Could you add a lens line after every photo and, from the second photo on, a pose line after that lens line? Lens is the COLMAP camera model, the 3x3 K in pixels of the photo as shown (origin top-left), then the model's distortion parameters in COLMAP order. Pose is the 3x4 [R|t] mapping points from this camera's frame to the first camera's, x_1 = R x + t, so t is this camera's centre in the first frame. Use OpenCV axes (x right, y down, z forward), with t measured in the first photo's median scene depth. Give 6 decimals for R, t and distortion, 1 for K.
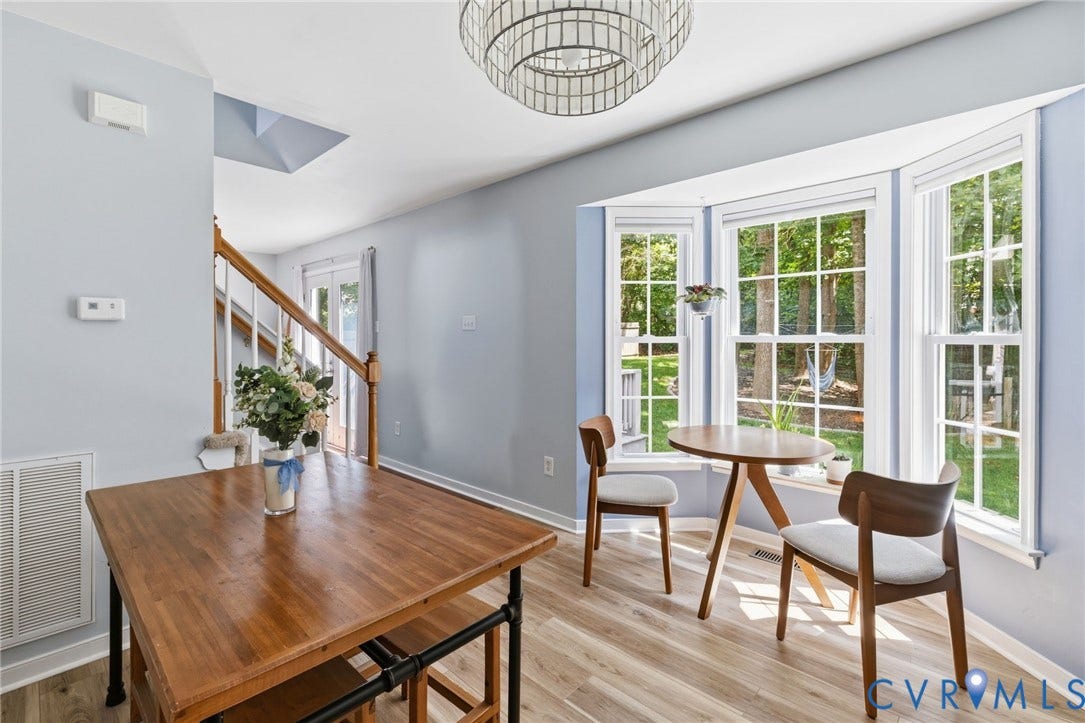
lens RADIAL K [[477.0, 0, 543.0], [0, 477.0, 340.7], [0, 0, 1]] dist [-0.007755, 0.000885]
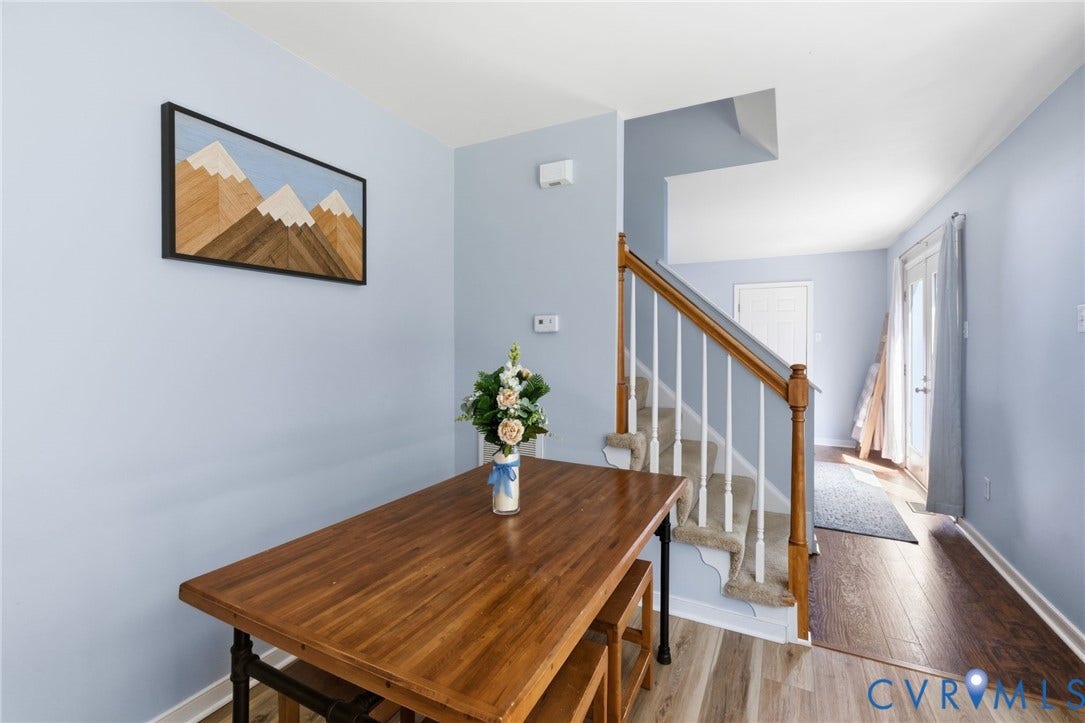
lens RADIAL K [[477.0, 0, 531.8], [0, 477.0, 341.9], [0, 0, 1]] dist [-0.007755, 0.000885]
pose [[0.255534, -0.005950, -0.966782, 0.364962], [-0.007224, 0.999941, -0.008064, -0.004408], [0.966773, 0.009045, 0.255476, 0.608096]]
